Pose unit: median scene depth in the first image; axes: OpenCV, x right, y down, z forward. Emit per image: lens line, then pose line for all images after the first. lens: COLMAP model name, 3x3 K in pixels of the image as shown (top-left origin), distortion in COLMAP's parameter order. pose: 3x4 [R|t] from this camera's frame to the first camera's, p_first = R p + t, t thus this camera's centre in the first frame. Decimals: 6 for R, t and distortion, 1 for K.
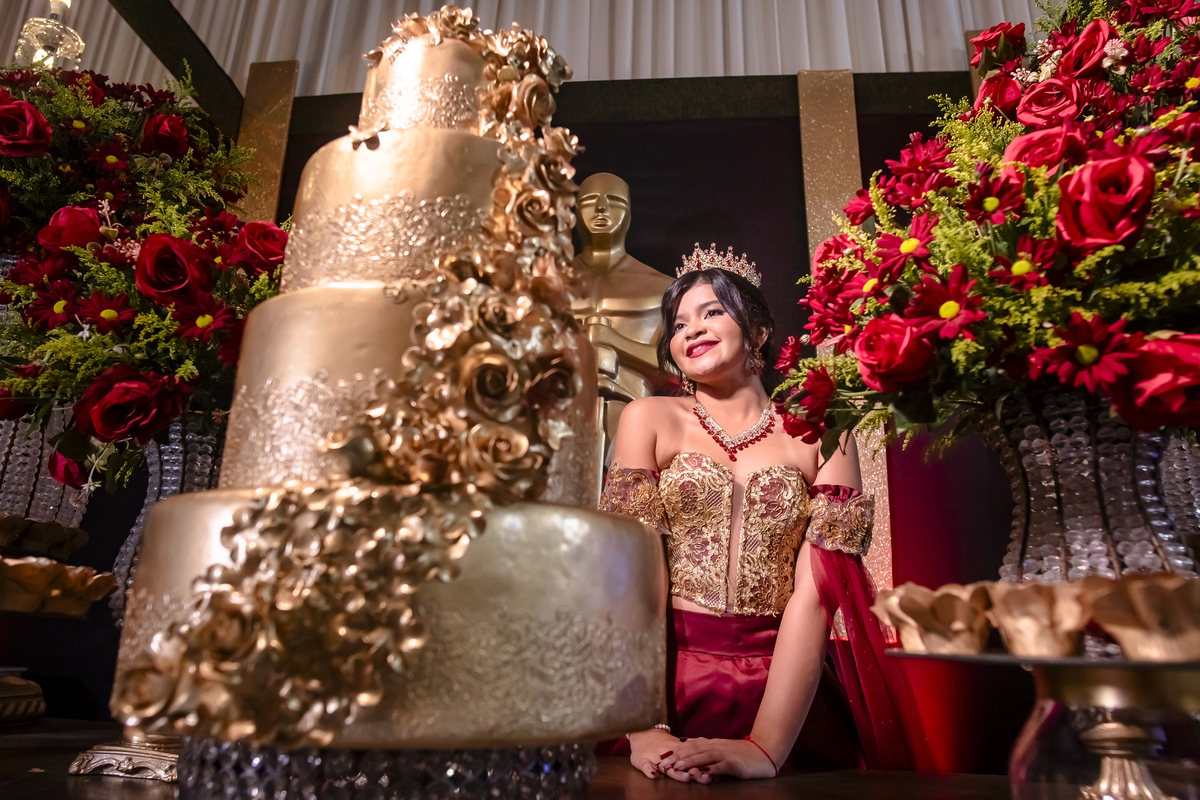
lens RADIAL K [[818.7, 0, 597.6], [0, 818.7, 395.6], [0, 0, 1]] dist [-0.028676, 0.008395]
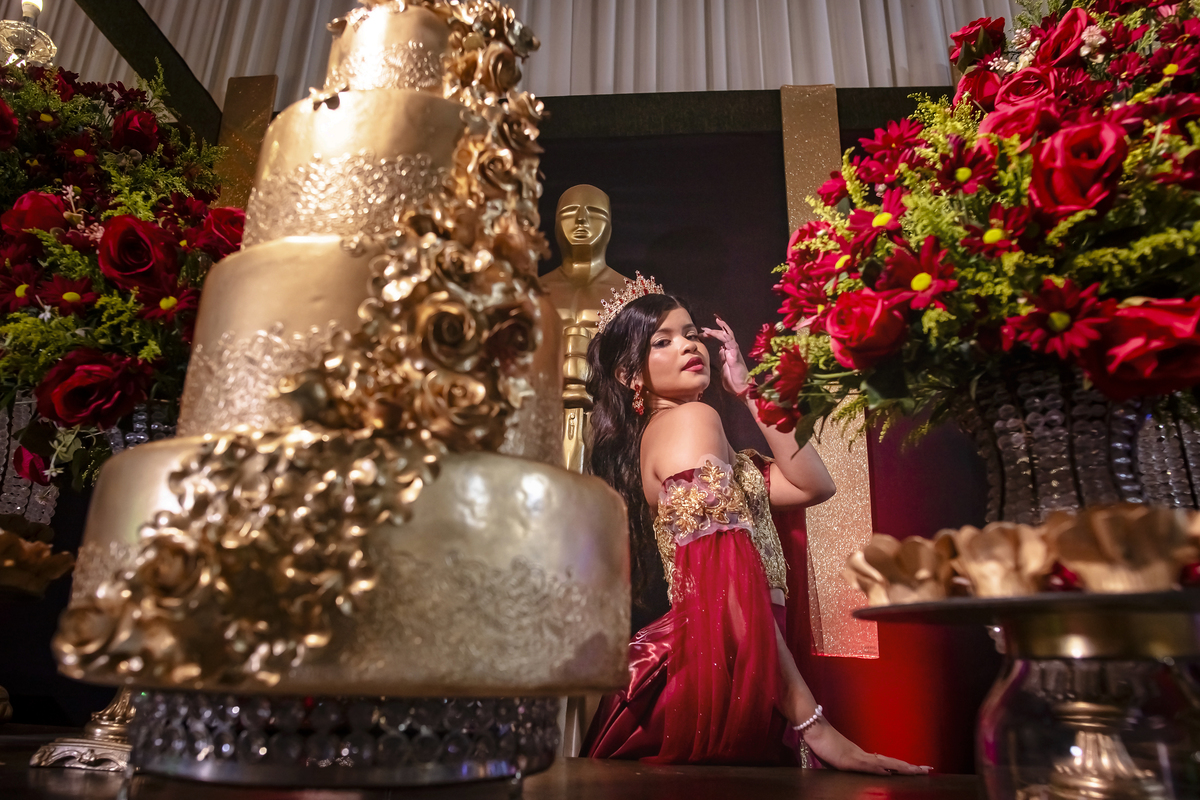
lens RADIAL K [[818.7, 0, 603.8], [0, 818.7, 472.6], [0, 0, 1]] dist [-0.028676, 0.008395]
pose [[0.999979, 0.000398, 0.006398, 0.041599], [-0.000407, 0.999999, 0.001344, 0.125674], [-0.006398, -0.001347, 0.999979, 0.016250]]
